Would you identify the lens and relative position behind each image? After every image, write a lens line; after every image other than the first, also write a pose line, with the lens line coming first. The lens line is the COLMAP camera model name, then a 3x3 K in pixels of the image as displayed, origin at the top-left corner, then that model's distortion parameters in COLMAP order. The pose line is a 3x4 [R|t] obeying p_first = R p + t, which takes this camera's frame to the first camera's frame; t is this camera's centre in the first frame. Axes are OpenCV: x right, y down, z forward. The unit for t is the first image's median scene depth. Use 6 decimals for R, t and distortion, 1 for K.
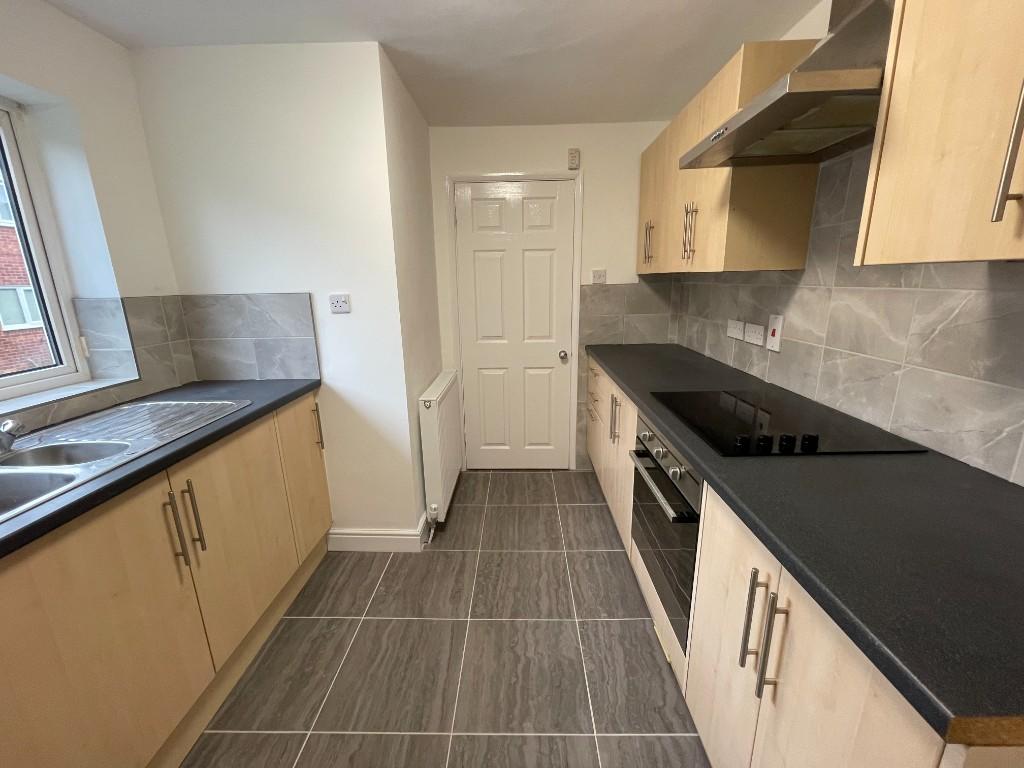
lens RADIAL K [[410.3, 0, 511.7], [0, 410.3, 383.0], [0, 0, 1]] dist [-0.001143, -0.000474]
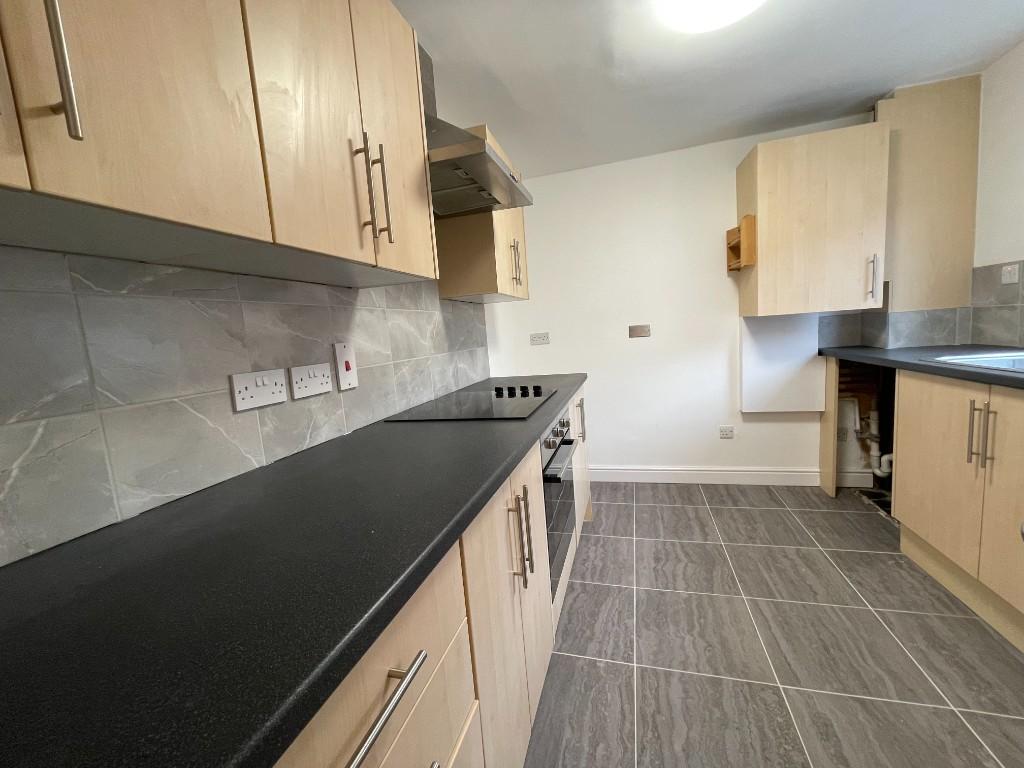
lens RADIAL K [[410.3, 0, 511.7], [0, 410.3, 383.0], [0, 0, 1]] dist [-0.001143, -0.000474]
pose [[-0.959625, 0.067727, 0.273008, 0.147245], [0.164070, 0.923140, 0.347698, -0.340592], [-0.228476, 0.378452, -0.896980, 1.792766]]
